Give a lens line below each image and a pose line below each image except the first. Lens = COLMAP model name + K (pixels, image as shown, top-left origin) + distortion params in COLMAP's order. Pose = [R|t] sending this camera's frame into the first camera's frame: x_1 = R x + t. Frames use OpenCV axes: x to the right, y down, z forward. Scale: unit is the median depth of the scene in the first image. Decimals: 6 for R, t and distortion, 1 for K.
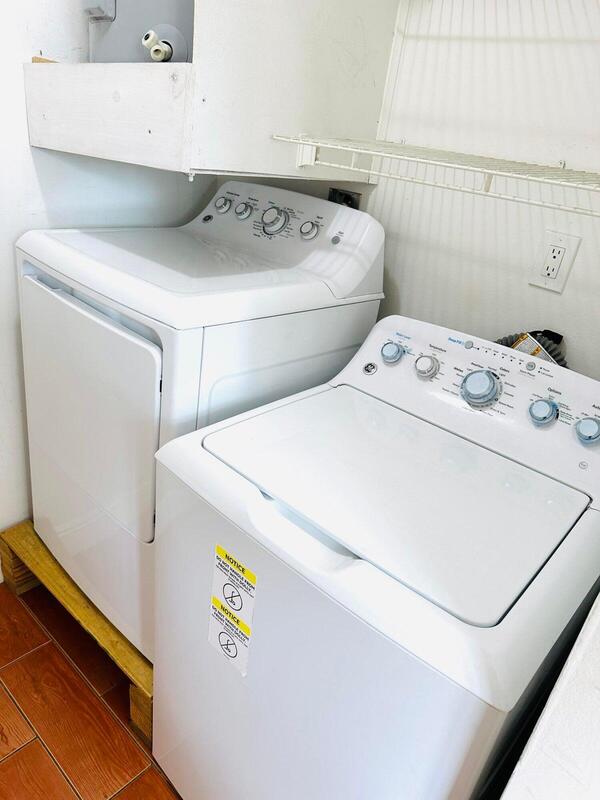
lens RADIAL K [[559.9, 0, 297.4], [0, 559.9, 409.0], [0, 0, 1]] dist [-0.014319, -0.006359]
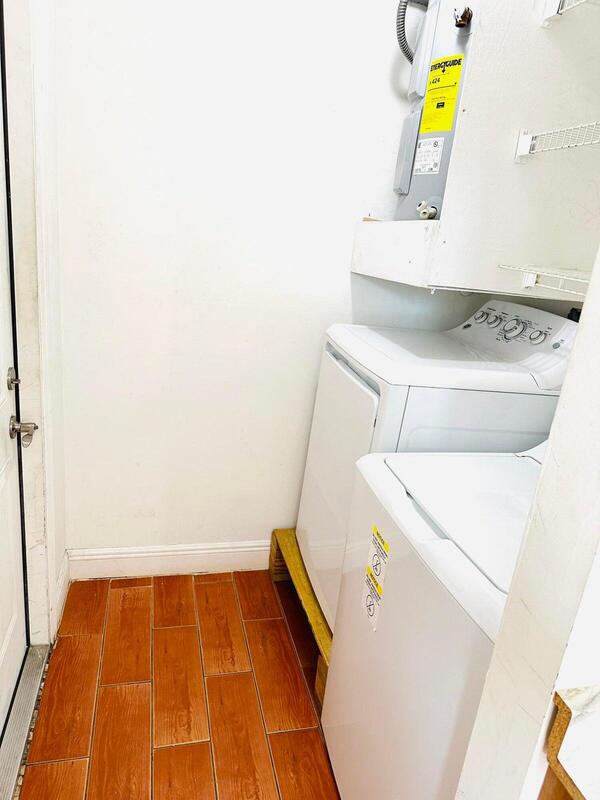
lens RADIAL K [[547.7, 0, 300.0], [0, 547.7, 400.0], [0, 0, 1]] dist [0.001947, -0.068042]
pose [[0.830305, 0.125929, -0.542895, 0.266420], [-0.244318, 0.957788, -0.151495, 0.123602], [0.500901, 0.258426, 0.826023, -0.217542]]
